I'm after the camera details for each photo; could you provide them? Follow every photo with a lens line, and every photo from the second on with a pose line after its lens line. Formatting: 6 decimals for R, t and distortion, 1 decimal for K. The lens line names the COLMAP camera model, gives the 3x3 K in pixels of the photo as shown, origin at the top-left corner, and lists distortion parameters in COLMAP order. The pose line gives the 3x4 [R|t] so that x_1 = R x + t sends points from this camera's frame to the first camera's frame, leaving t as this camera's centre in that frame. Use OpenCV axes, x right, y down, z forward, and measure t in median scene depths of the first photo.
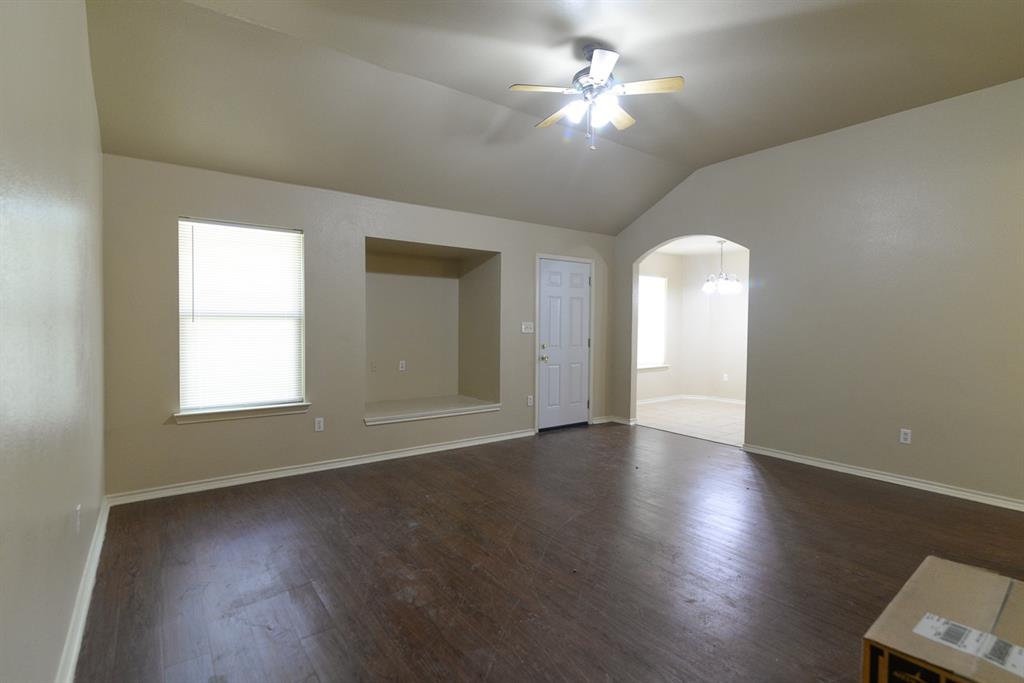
lens RADIAL K [[511.5, 0, 515.4], [0, 511.5, 336.3], [0, 0, 1]] dist [-0.002938, -0.000394]
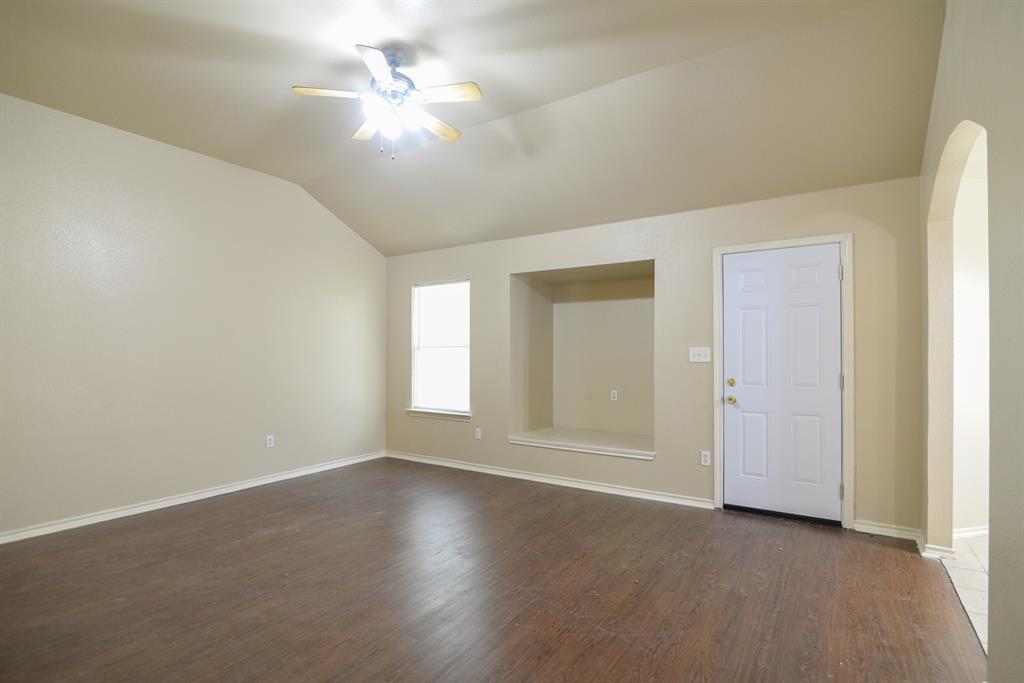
lens RADIAL K [[502.1, 0, 510.4], [0, 502.1, 354.1], [0, 0, 1]] dist [-0.015109, -0.000354]
pose [[0.314639, -0.008723, -0.949171, 0.600577], [-0.022916, 0.999597, -0.016783, -0.000104], [0.948935, 0.027031, 0.314312, 0.524257]]
